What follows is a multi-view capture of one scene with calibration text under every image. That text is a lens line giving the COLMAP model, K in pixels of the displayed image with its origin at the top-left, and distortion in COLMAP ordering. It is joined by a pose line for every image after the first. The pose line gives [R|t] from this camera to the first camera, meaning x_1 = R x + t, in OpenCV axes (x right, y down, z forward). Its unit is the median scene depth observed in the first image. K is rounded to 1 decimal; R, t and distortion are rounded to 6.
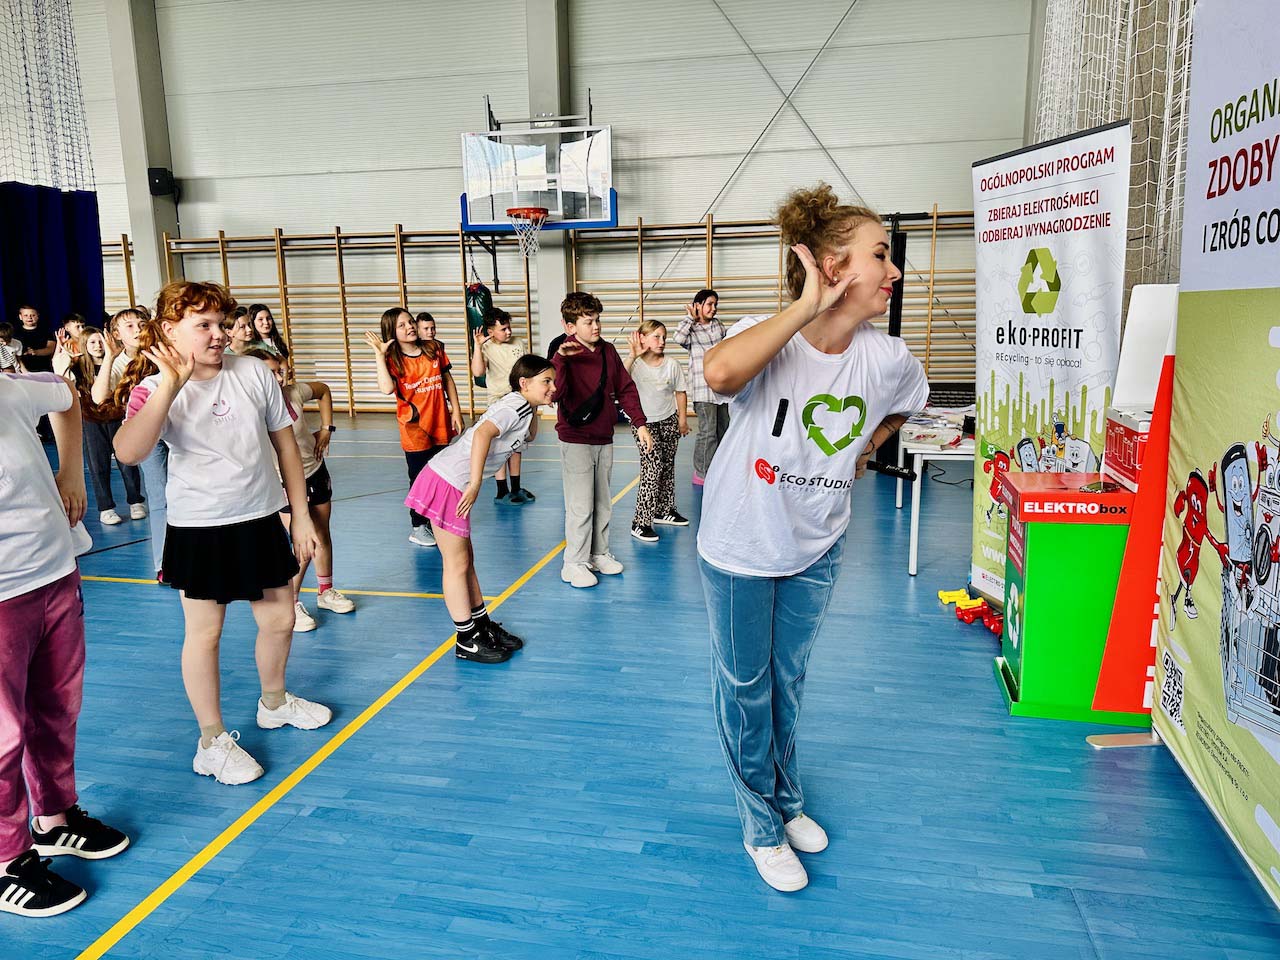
lens RADIAL K [[912.4, 0, 652.1], [0, 912.4, 484.3], [0, 0, 1]] dist [0.050454, -0.066978]
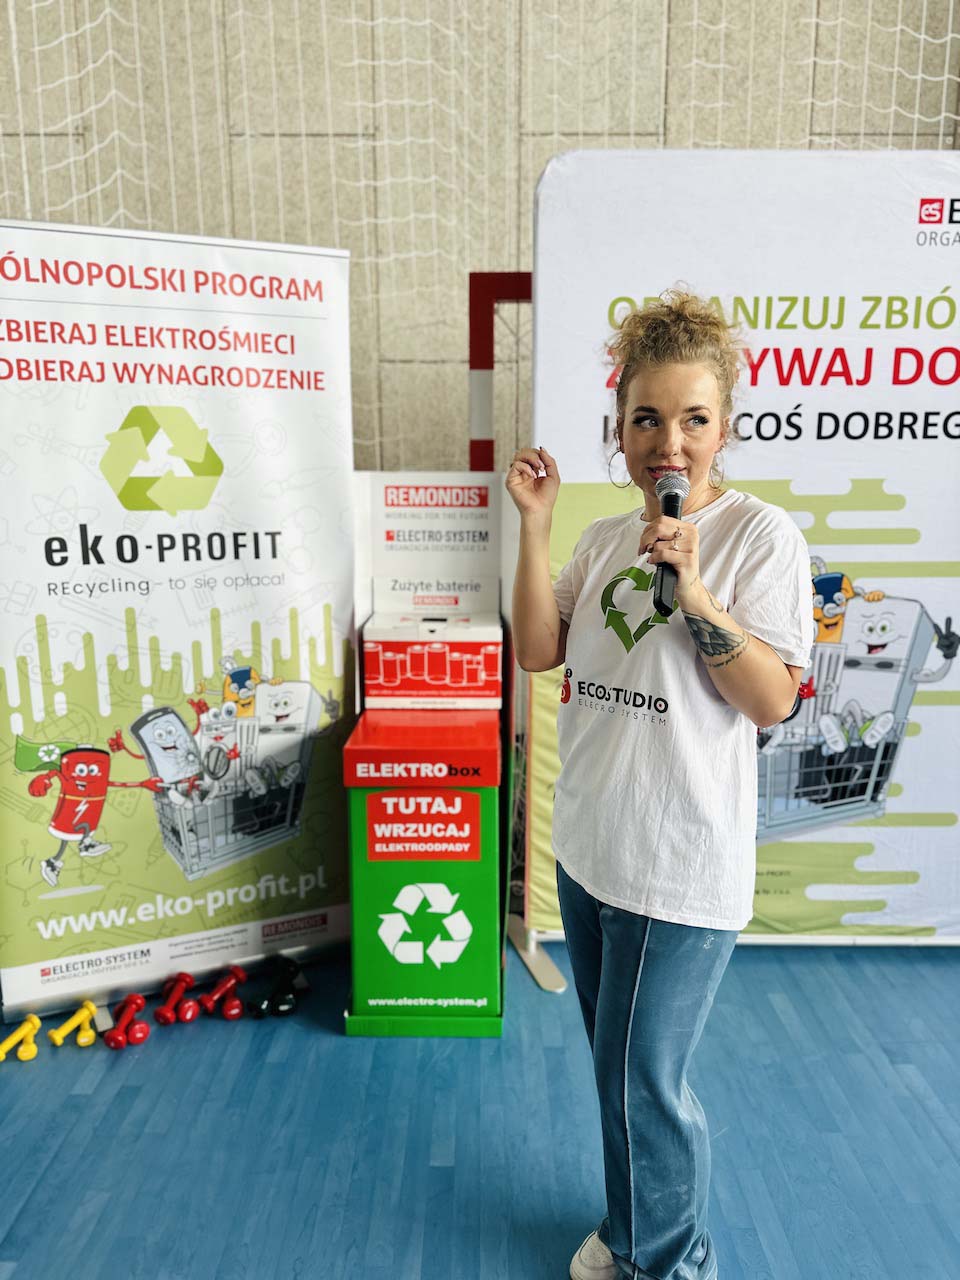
lens RADIAL K [[910.4, 0, 479.4], [0, 910.4, 654.2], [0, 0, 1]] dist [0.045151, -0.057233]
pose [[-0.201969, -0.172139, 0.964146, -0.242778], [0.193113, 0.958107, 0.211514, -0.184269], [-0.960164, 0.228909, -0.160265, 0.924889]]
